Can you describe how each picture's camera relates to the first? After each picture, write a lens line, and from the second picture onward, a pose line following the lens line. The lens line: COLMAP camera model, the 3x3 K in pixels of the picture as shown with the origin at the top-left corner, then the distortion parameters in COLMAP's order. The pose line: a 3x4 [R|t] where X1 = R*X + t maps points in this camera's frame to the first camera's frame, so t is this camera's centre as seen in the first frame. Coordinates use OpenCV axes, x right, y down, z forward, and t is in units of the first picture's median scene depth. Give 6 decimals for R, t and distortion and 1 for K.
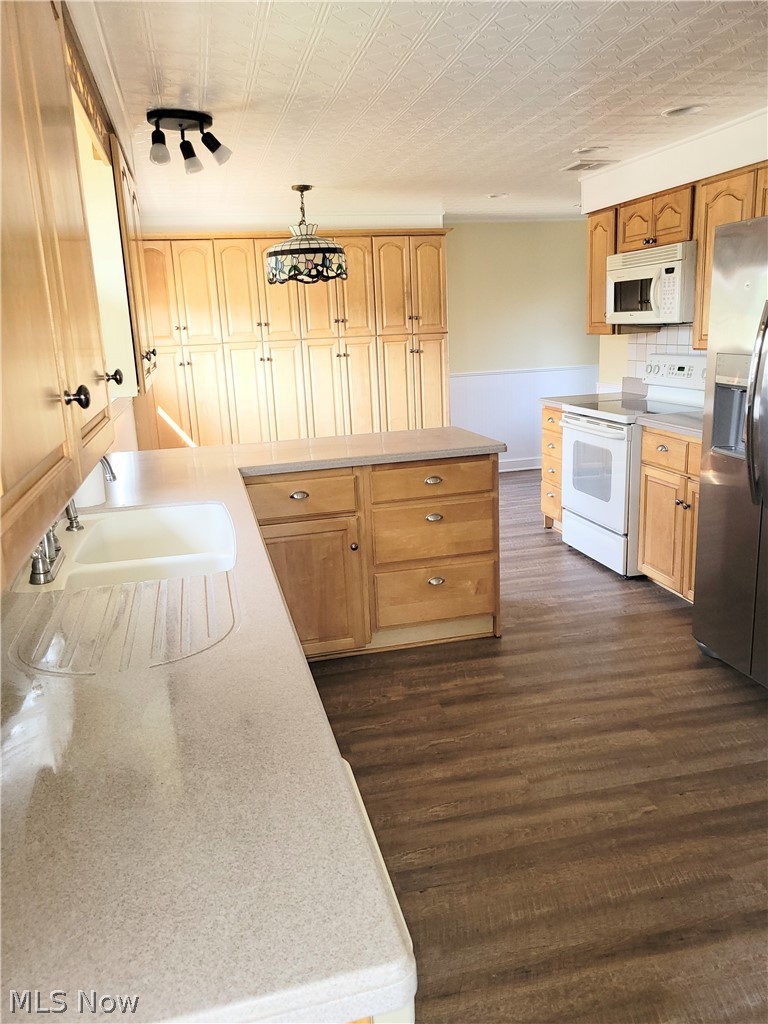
lens RADIAL K [[780.0, 0, 382.7], [0, 780.0, 509.2], [0, 0, 1]] dist [0.053959, 0.009795]
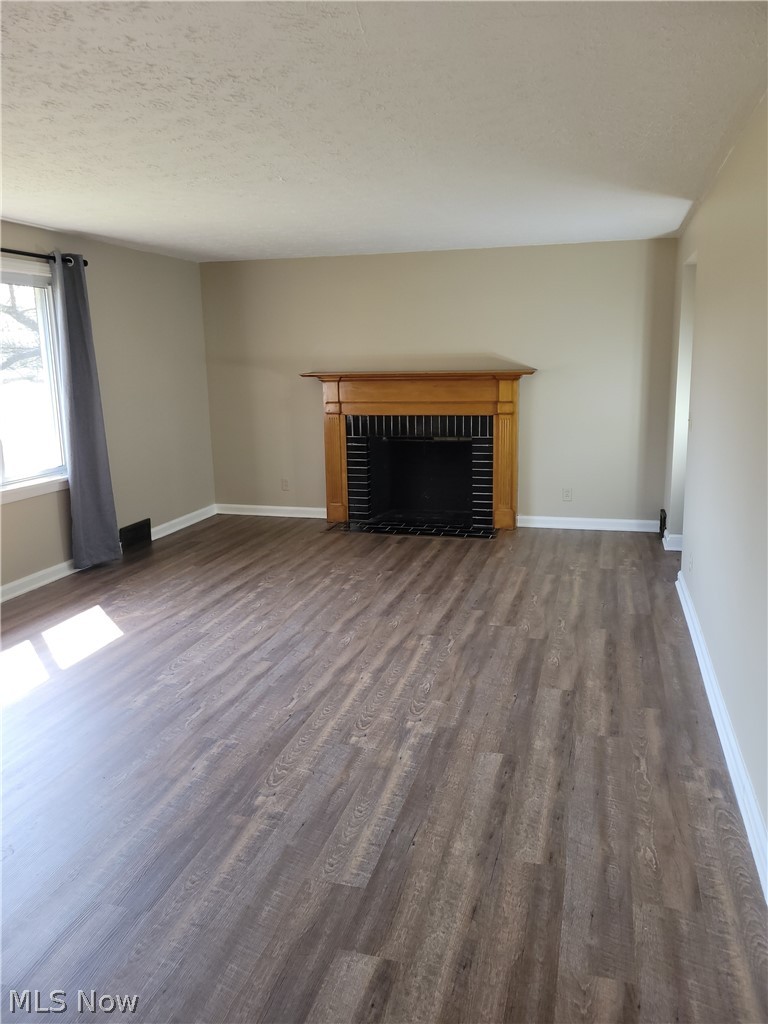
lens RADIAL K [[780.0, 0, 382.3], [0, 780.0, 515.4], [0, 0, 1]] dist [0.053959, 0.009795]
pose [[-0.485658, 0.228031, -0.843883, 1.336593], [-0.159553, 0.926036, 0.342054, -0.416648], [0.859465, 0.300765, -0.413353, 1.588727]]
